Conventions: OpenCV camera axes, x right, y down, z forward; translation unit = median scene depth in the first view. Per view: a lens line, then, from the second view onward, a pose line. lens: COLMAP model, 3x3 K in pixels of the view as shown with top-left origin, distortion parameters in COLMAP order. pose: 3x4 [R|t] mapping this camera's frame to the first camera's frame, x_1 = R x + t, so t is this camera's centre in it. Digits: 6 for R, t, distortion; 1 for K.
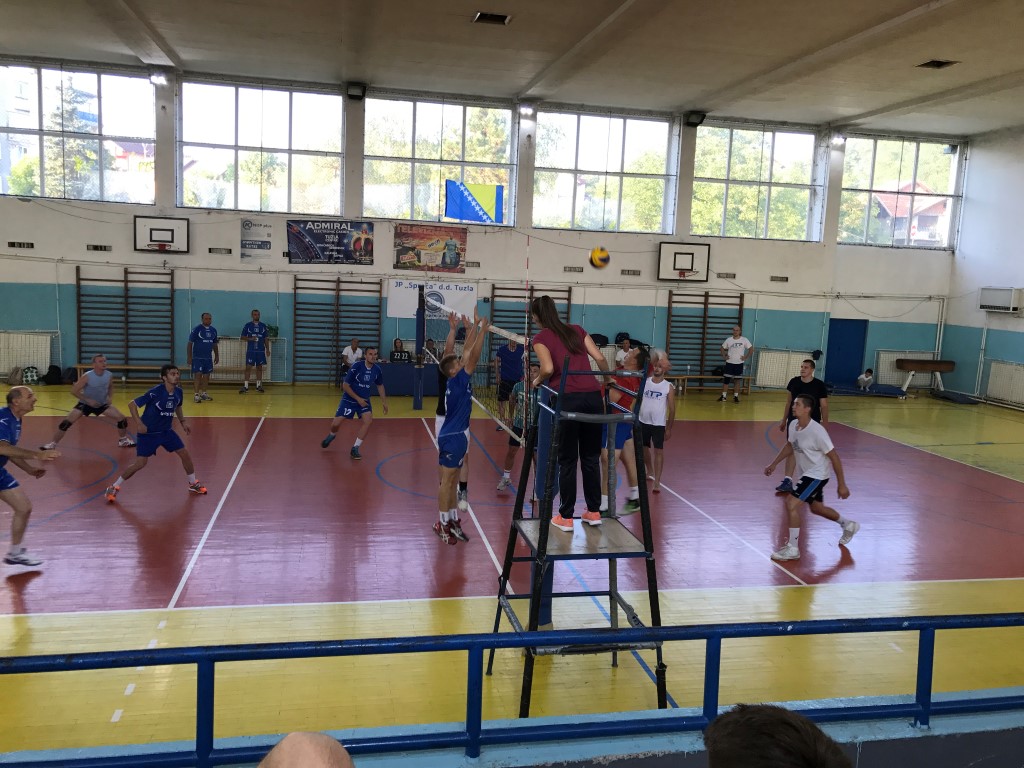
lens RADIAL K [[851.3, 0, 512.0], [0, 851.3, 384.0], [0, 0, 1]] dist [0.047907, -0.055704]
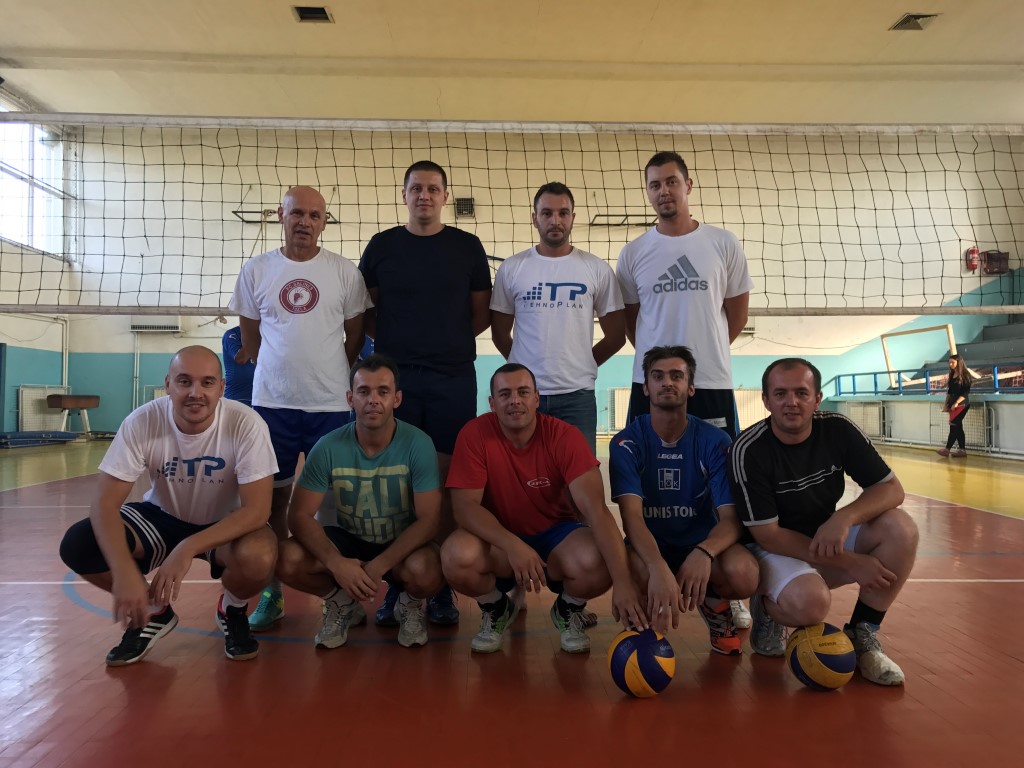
lens RADIAL K [[851.3, 0, 512.0], [0, 851.3, 384.0], [0, 0, 1]] dist [0.047907, -0.055704]
pose [[0.170465, -0.024122, 0.985068, -0.183039], [0.135532, 0.990773, 0.000808, 0.013120], [-0.975998, 0.133371, 0.172161, 0.381260]]
